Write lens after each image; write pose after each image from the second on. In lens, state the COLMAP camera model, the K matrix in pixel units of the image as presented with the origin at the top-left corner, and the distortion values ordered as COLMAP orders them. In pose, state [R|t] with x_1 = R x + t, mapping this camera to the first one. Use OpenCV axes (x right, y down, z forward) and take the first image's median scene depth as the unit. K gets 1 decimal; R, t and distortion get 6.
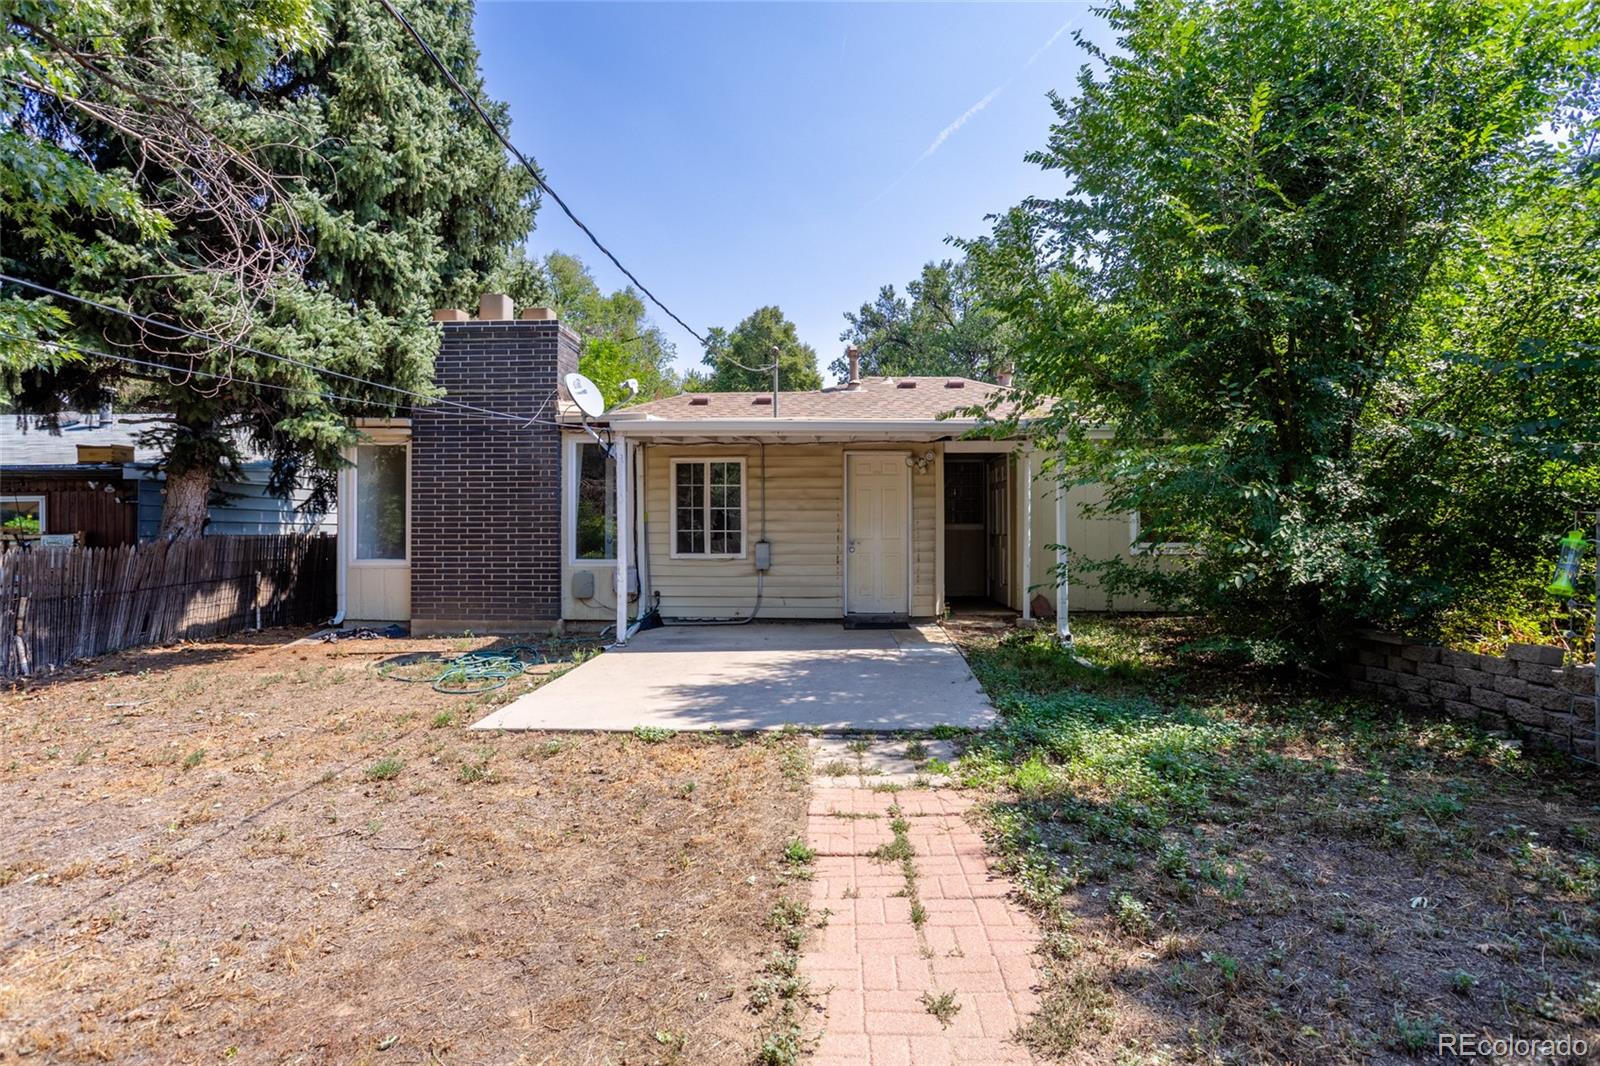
lens RADIAL K [[887.1, 0, 799.9], [0, 887.1, 528.1], [0, 0, 1]] dist [0.007221, 0.002313]
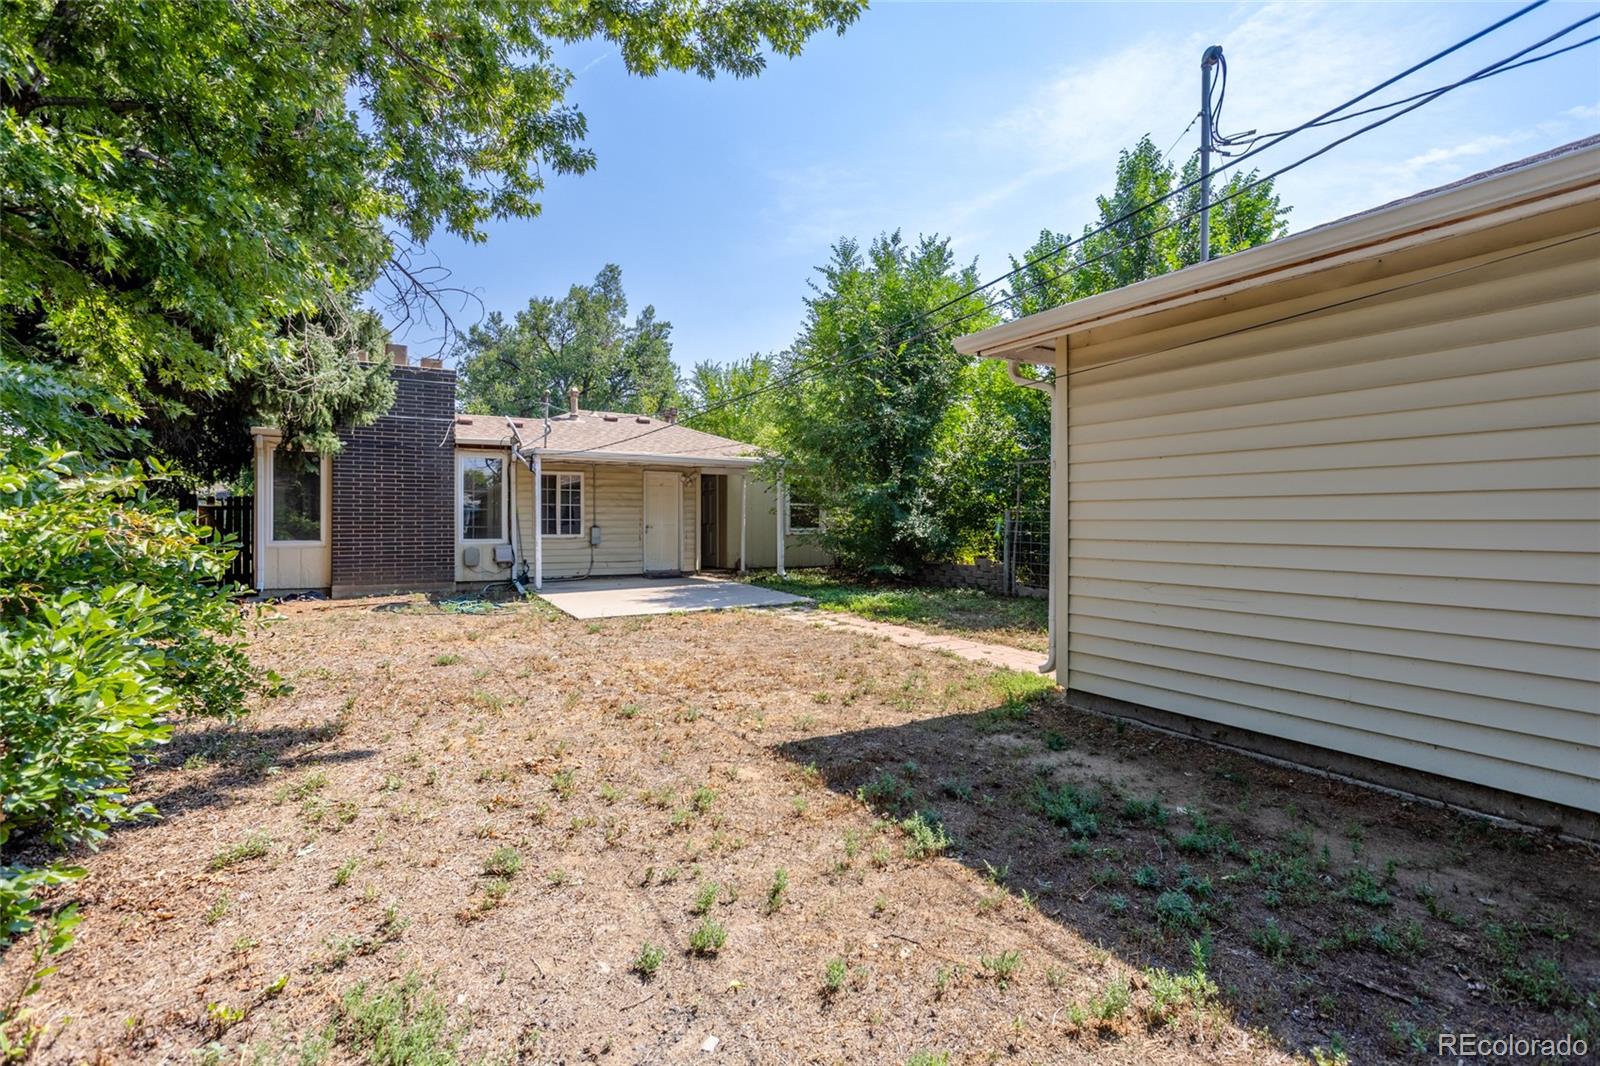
lens RADIAL K [[790.8, 0, 801.1], [0, 790.8, 528.8], [0, 0, 1]] dist [-0.002010, -0.000043]
pose [[0.854942, -0.003330, 0.518714, -0.454601], [0.000645, 0.999985, 0.005356, 0.011845], [-0.518724, -0.004244, 0.854931, -0.385666]]
